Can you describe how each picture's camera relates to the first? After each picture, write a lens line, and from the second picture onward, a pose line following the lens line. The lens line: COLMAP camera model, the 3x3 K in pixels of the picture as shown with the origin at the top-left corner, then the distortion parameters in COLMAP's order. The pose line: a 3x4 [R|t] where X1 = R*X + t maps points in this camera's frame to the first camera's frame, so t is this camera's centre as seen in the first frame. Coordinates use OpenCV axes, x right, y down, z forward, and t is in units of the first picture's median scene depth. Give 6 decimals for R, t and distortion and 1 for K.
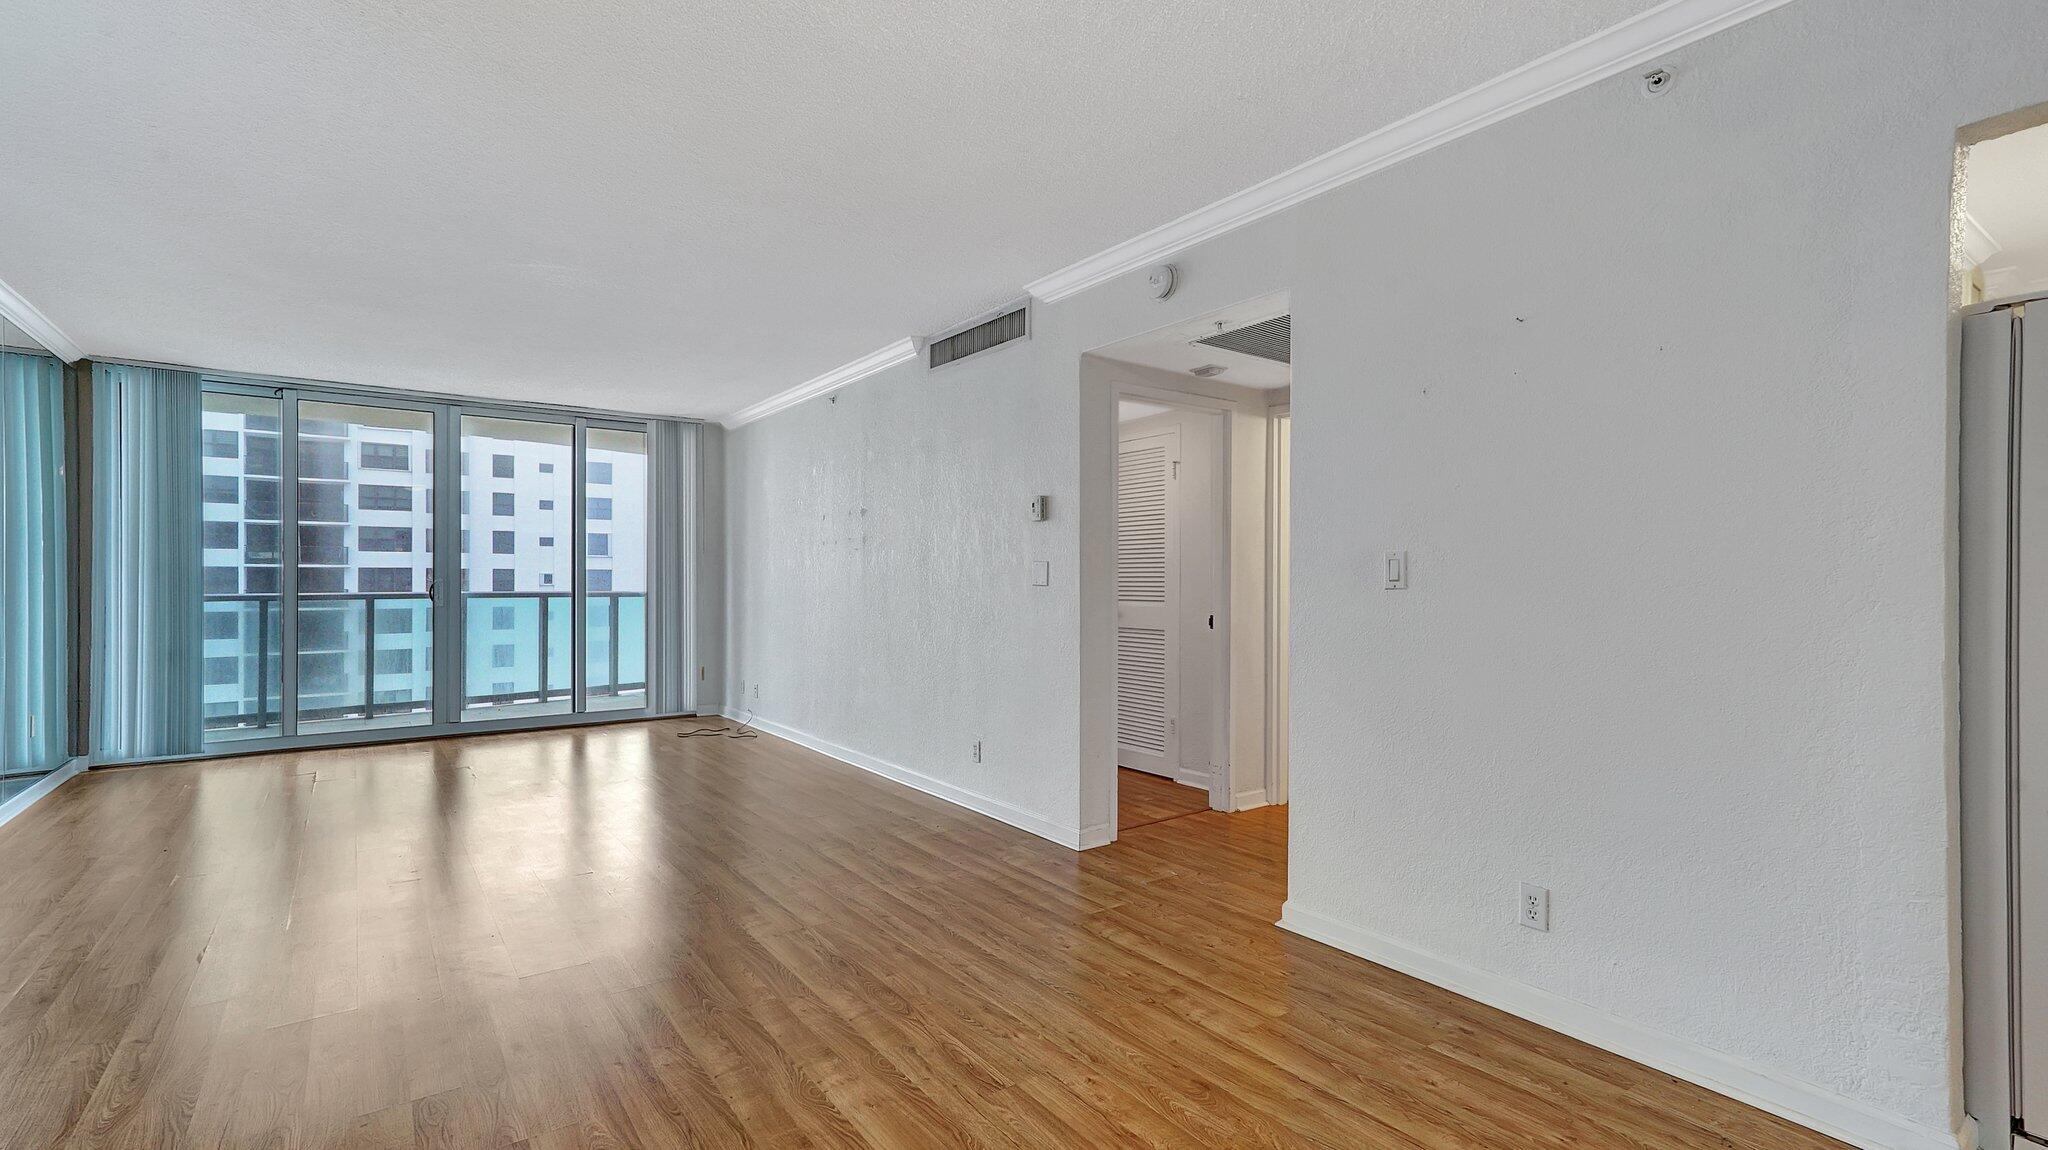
lens RADIAL K [[922.4, 0, 1030.4], [0, 922.4, 567.4], [0, 0, 1]] dist [0.002924, 0.003105]
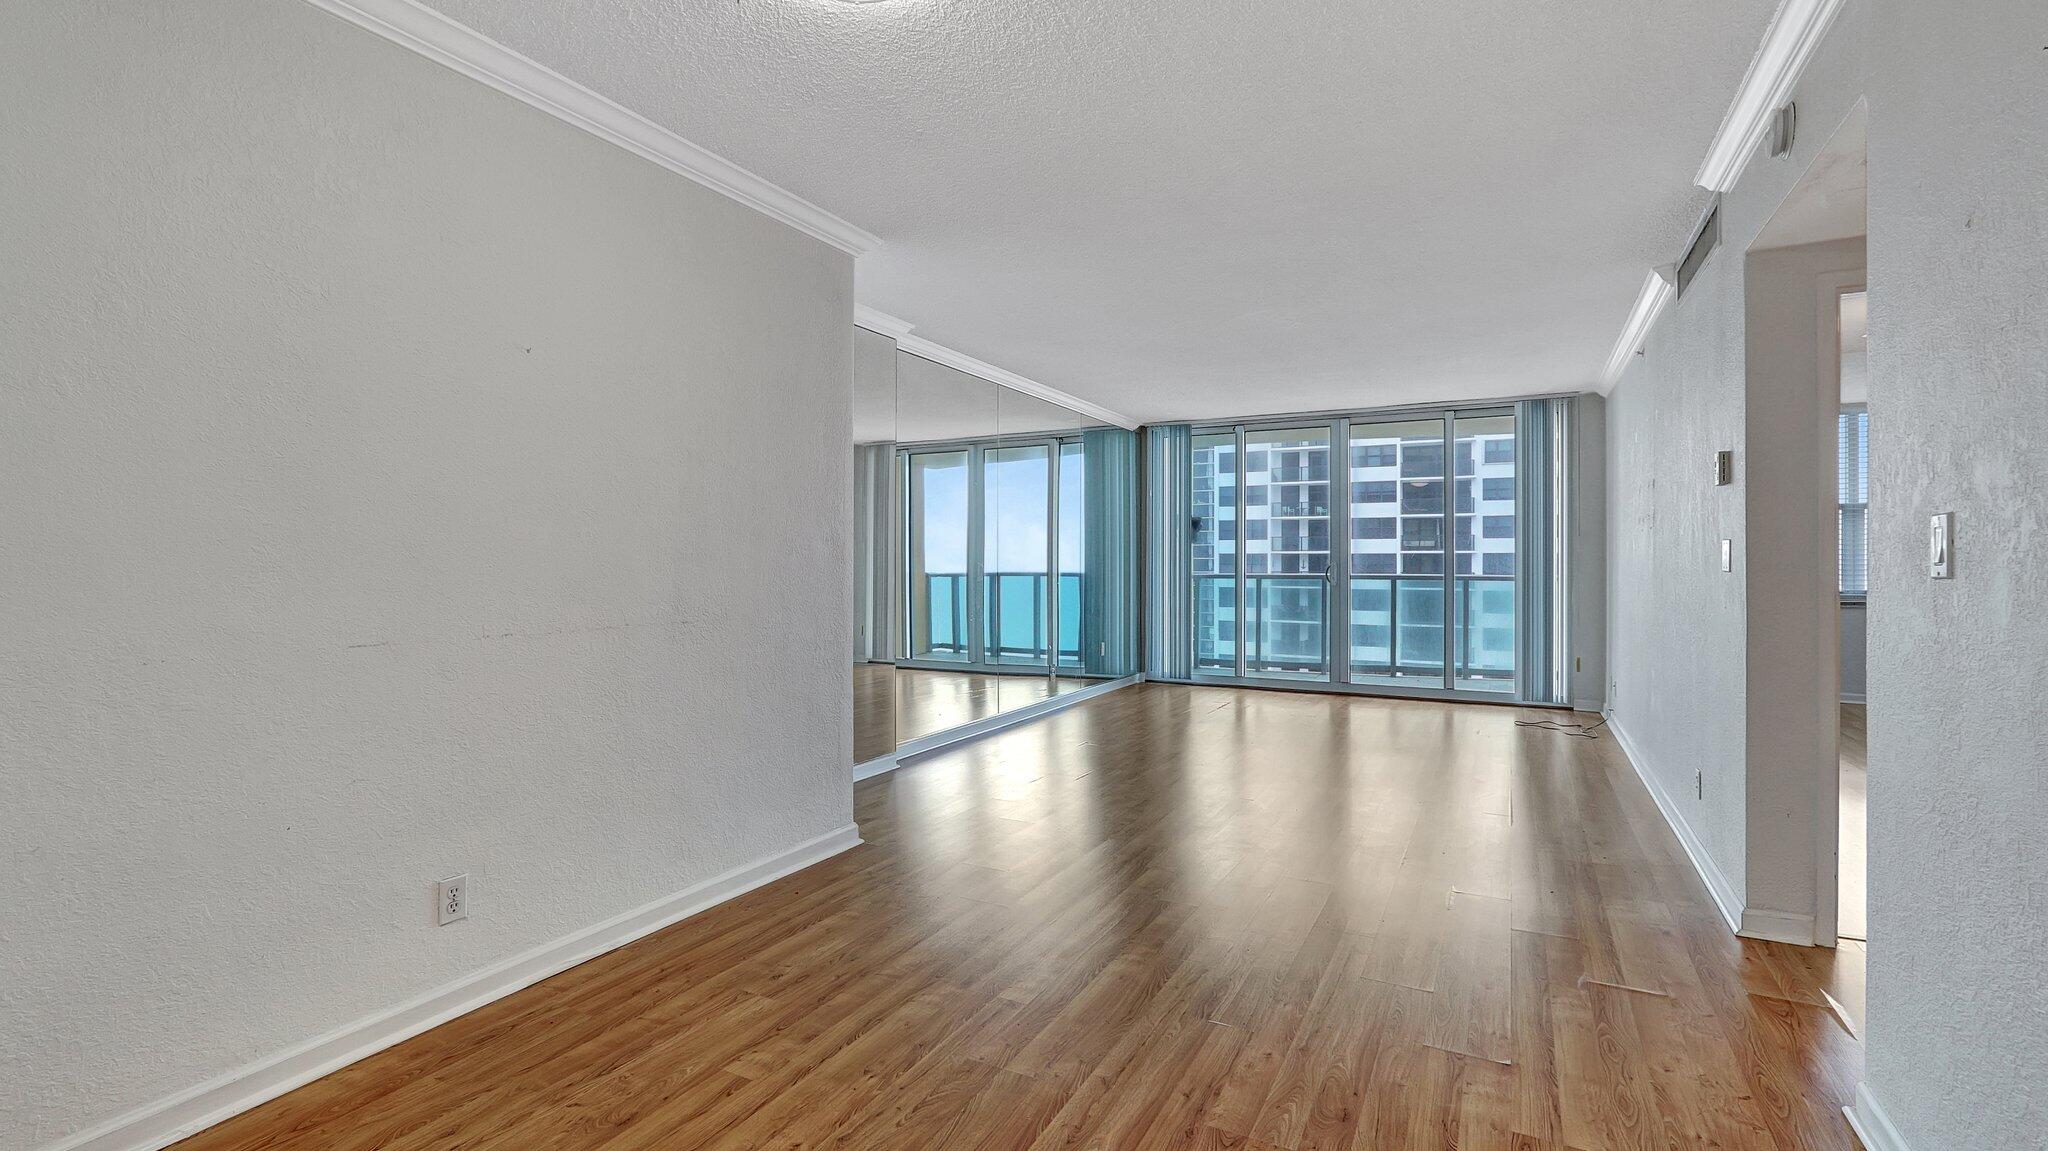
lens RADIAL K [[922.4, 0, 1021.9], [0, 922.4, 569.6], [0, 0, 1]] dist [0.002924, 0.003105]
pose [[0.426945, 0.006065, -0.904257, 0.259431], [0.011779, 0.999855, 0.012267, 0.001022], [0.904201, -0.015888, 0.426812, 0.097048]]
